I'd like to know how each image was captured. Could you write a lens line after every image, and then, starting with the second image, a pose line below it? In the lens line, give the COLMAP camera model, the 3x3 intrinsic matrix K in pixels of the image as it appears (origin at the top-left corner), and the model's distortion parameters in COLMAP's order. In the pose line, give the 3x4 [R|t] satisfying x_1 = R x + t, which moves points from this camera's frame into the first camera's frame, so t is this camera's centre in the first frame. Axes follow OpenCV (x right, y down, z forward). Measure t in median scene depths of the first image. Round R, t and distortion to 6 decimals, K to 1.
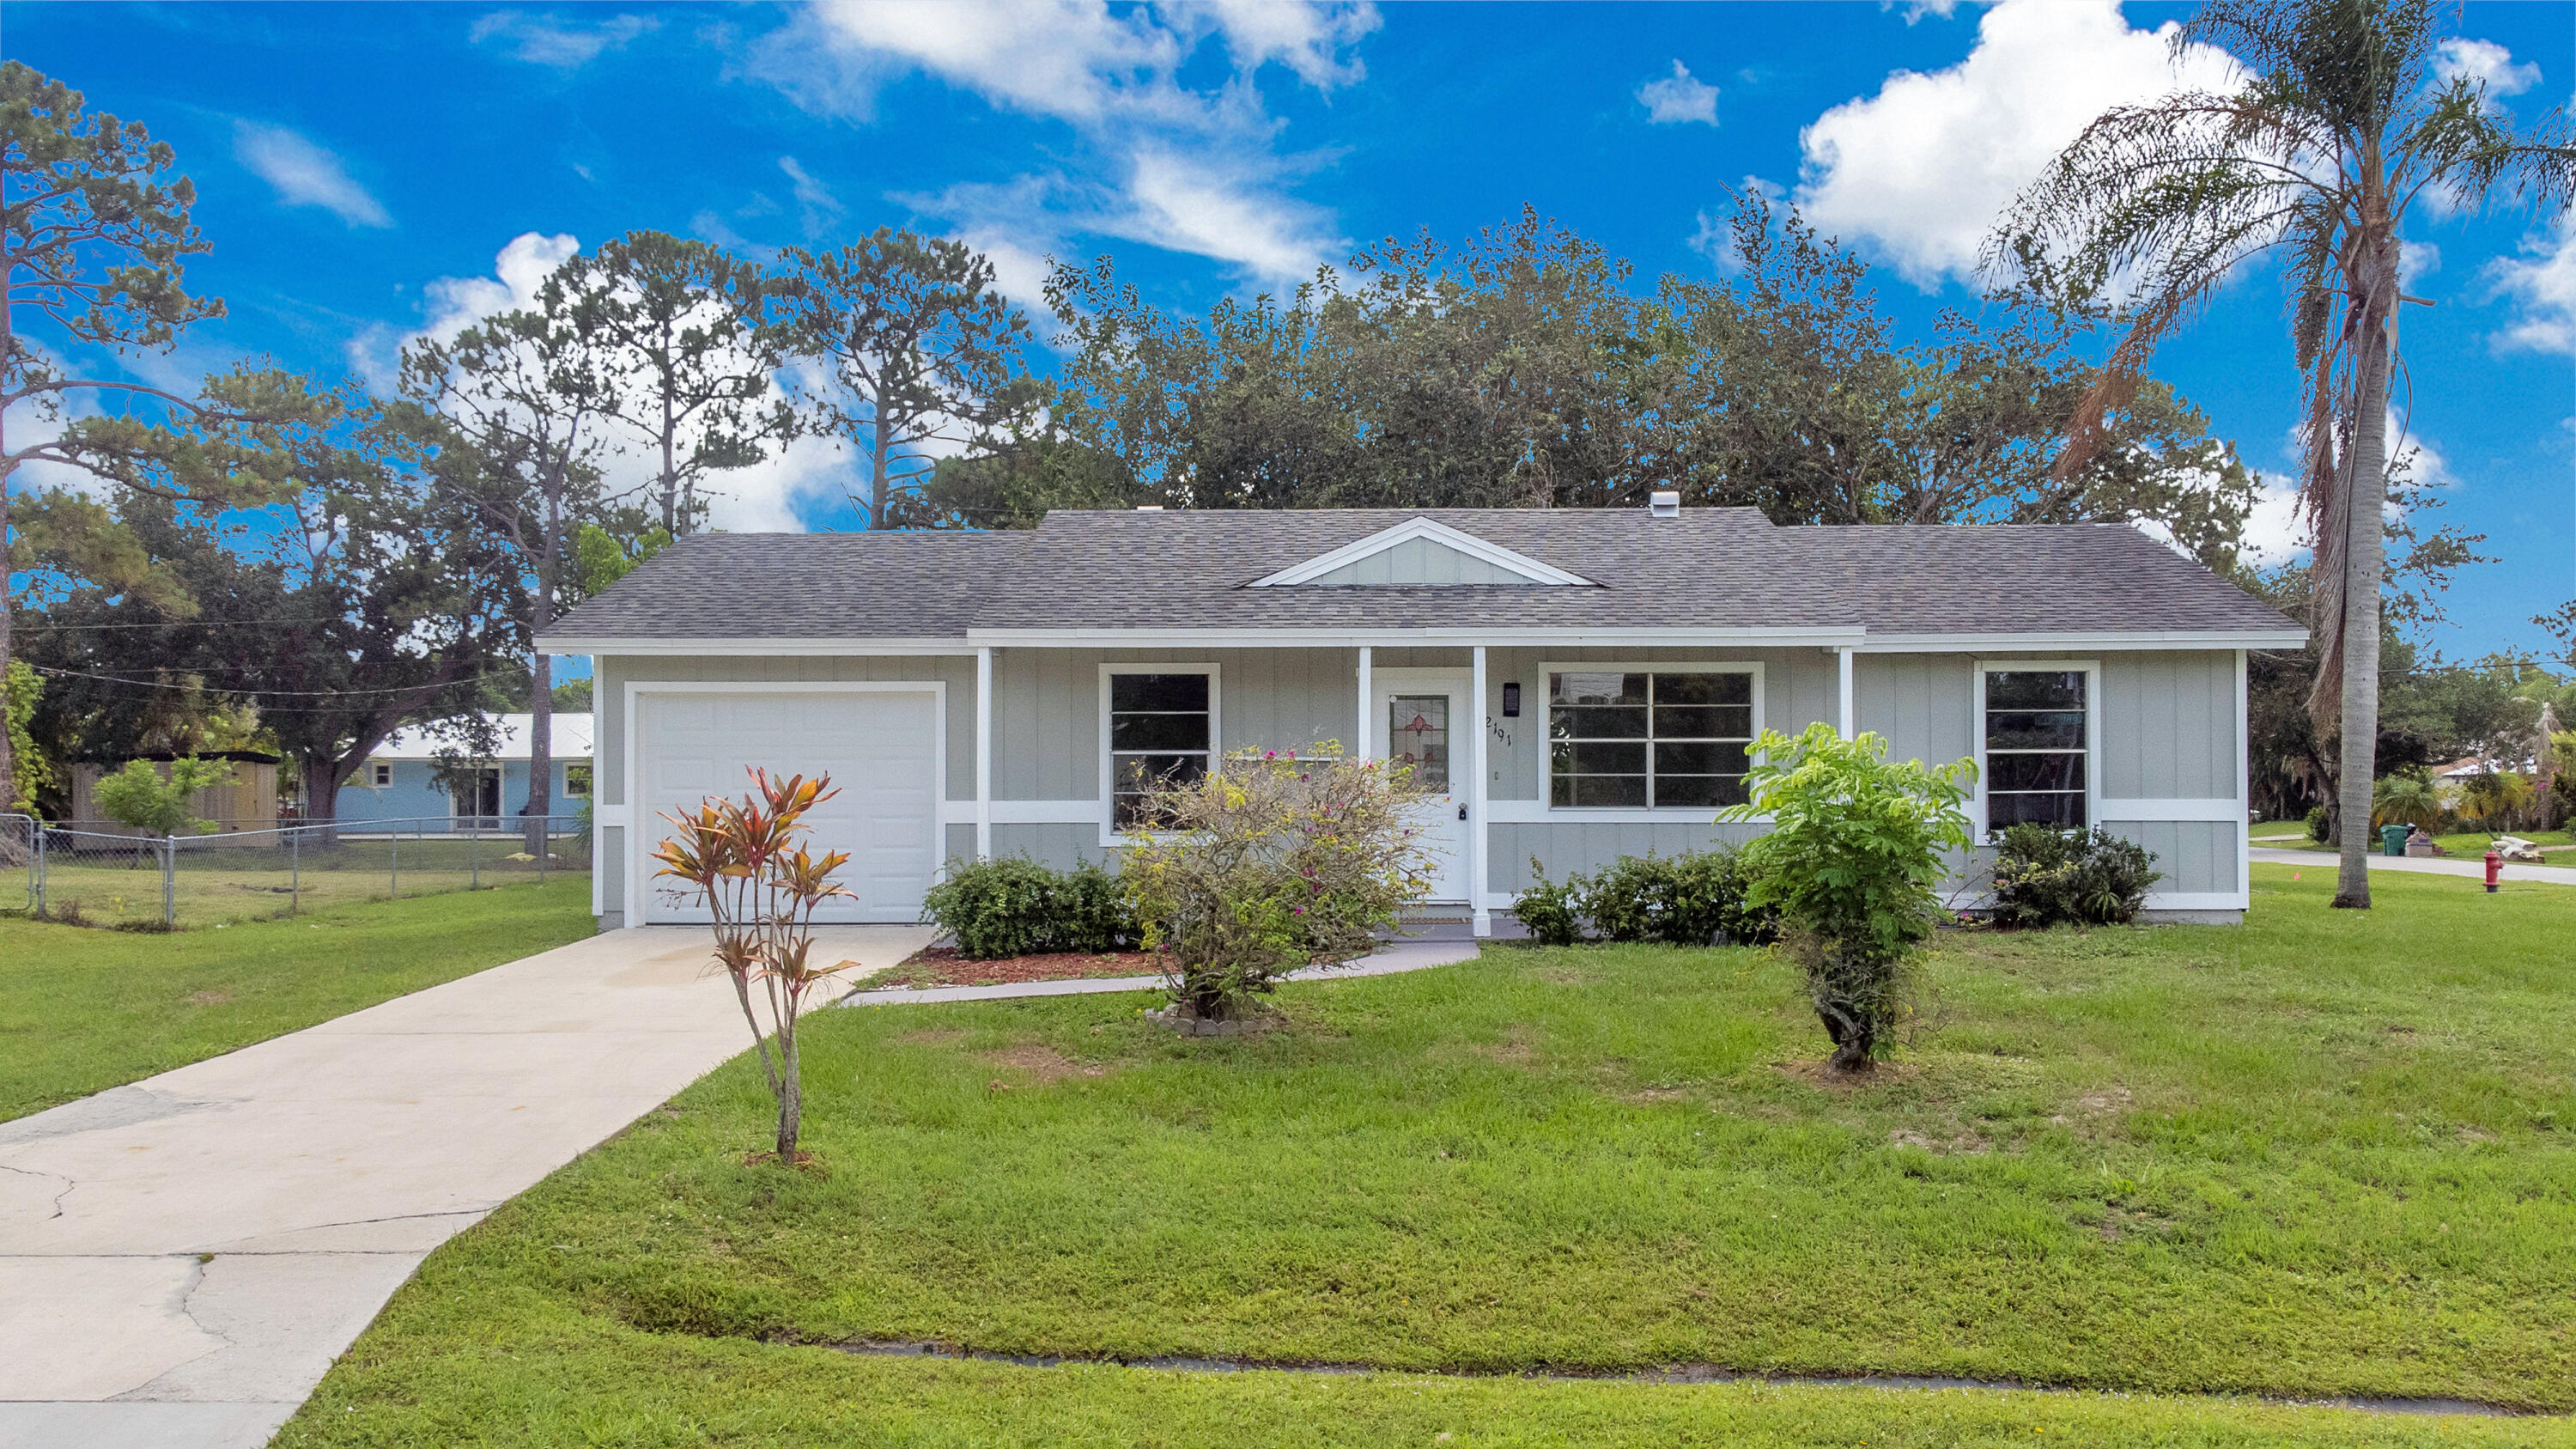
lens RADIAL K [[1799.2, 0, 1288.0], [0, 1799.2, 724.5], [0, 0, 1]] dist [0.000531, 0.000930]
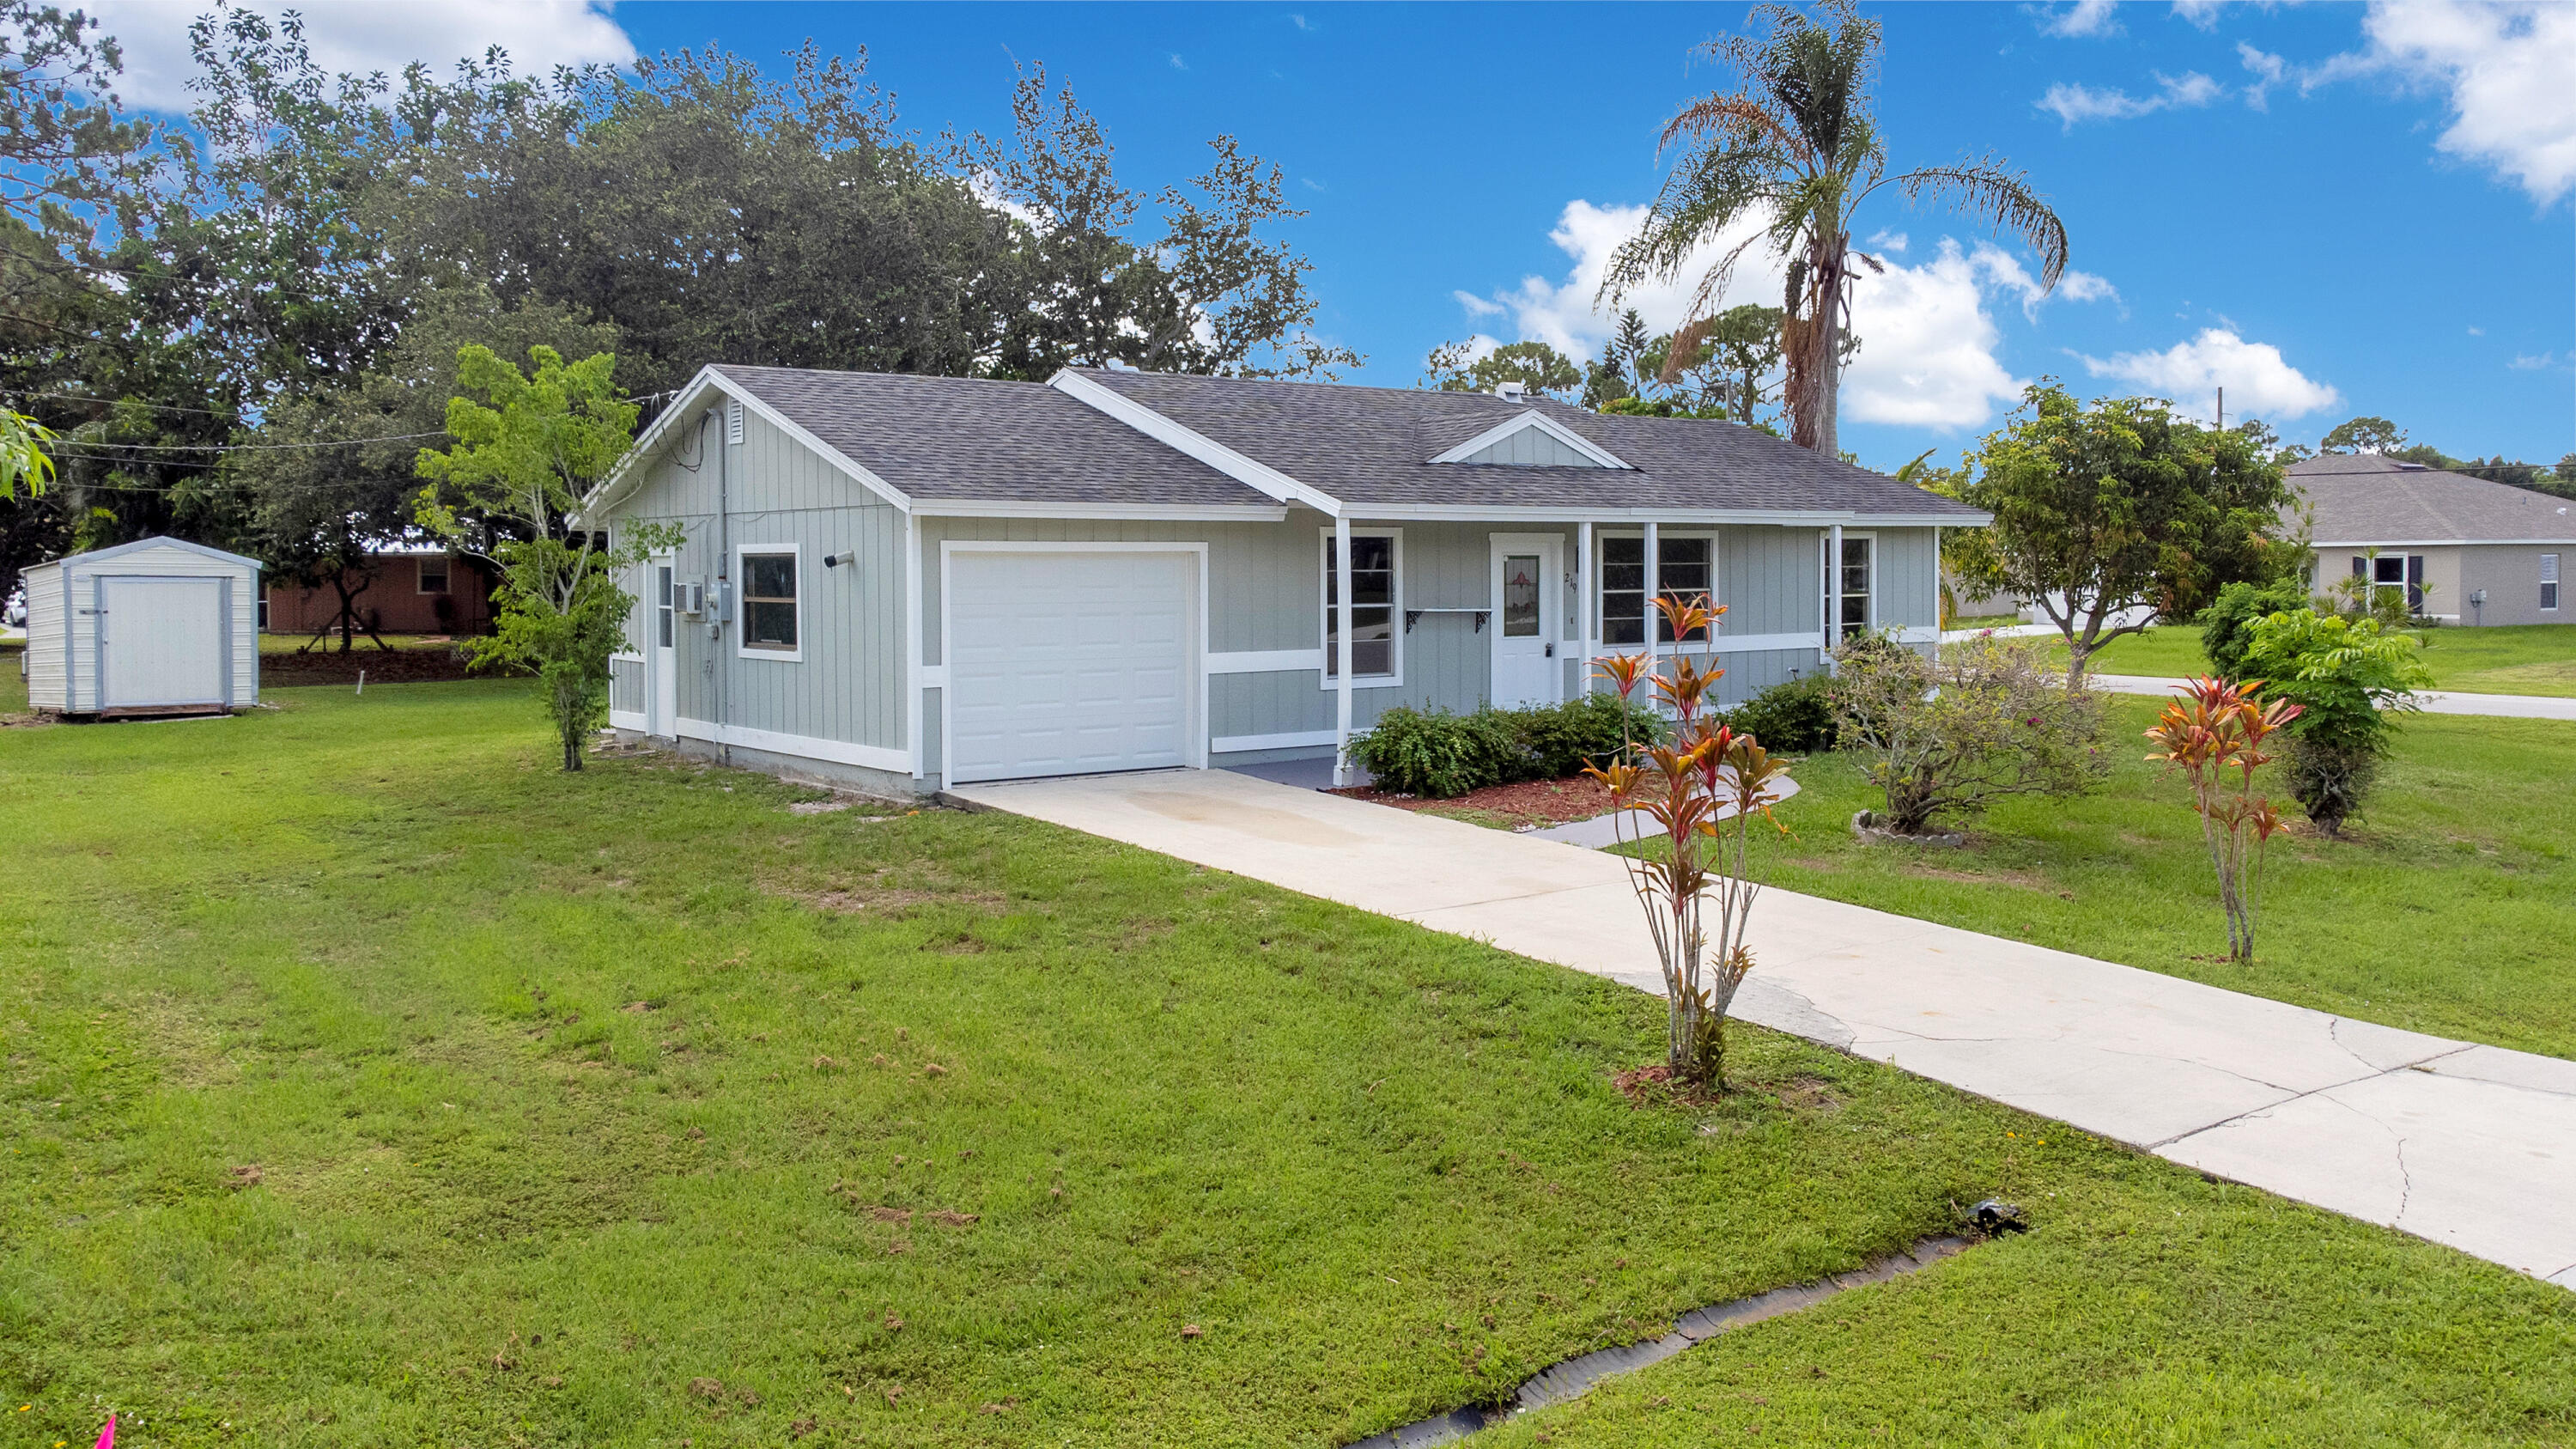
lens RADIAL K [[1799.2, 0, 1288.0], [0, 1799.2, 724.5], [0, 0, 1]] dist [0.000531, 0.000930]
pose [[0.813930, -0.052583, 0.578578, -0.783091], [0.009888, 0.997005, 0.076702, 0.002536], [-0.580879, -0.056709, 0.812012, 0.088663]]
